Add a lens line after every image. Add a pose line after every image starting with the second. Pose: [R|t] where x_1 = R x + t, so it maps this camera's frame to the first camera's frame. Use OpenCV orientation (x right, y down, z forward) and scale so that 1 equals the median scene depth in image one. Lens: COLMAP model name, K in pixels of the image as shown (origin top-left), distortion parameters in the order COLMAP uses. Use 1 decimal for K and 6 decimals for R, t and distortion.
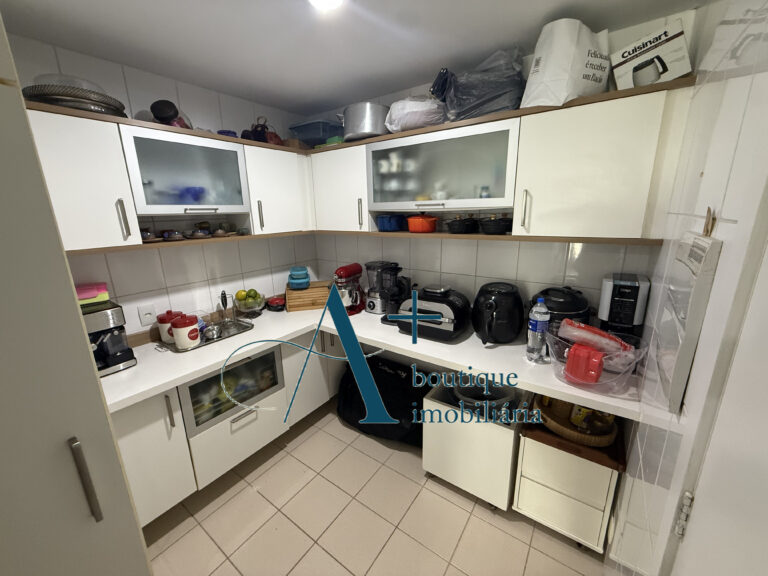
lens RADIAL K [[305.6, 0, 381.2], [0, 305.6, 287.9], [0, 0, 1]] dist [-0.000658, -0.000043]
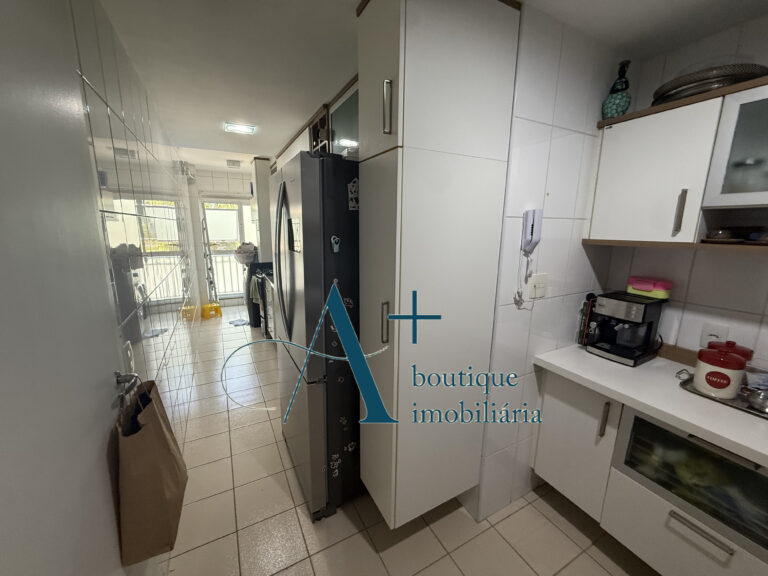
lens RADIAL K [[305.6, 0, 381.2], [0, 305.6, 287.9], [0, 0, 1]] dist [-0.000658, -0.000043]
pose [[-0.446130, 0.196038, -0.873234, 0.280237], [-0.219304, 0.922022, 0.319032, -0.091179], [0.867683, 0.333833, -0.368350, 0.510987]]
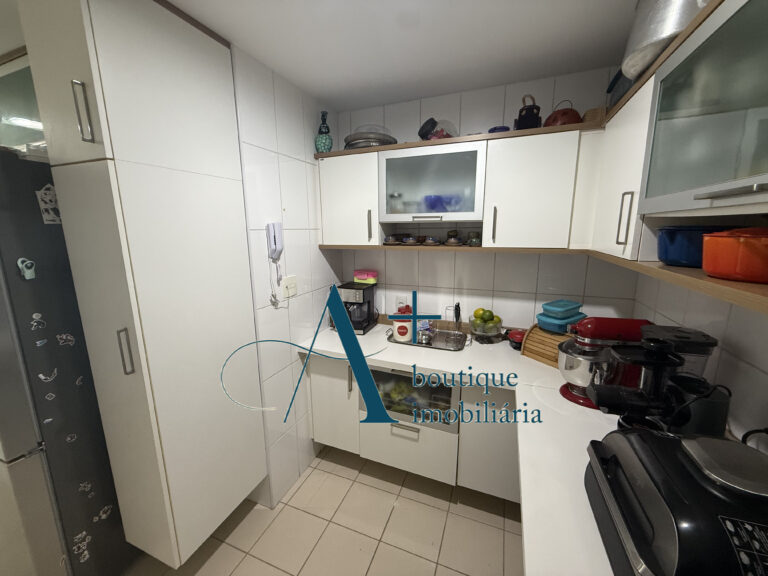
lens RADIAL K [[305.6, 0, 381.2], [0, 305.6, 287.9], [0, 0, 1]] dist [-0.000658, -0.000043]
pose [[0.237718, 0.207099, -0.948999, 0.367634], [-0.237890, 0.959665, 0.149837, -0.137883], [0.941753, 0.190138, 0.277397, 0.578760]]
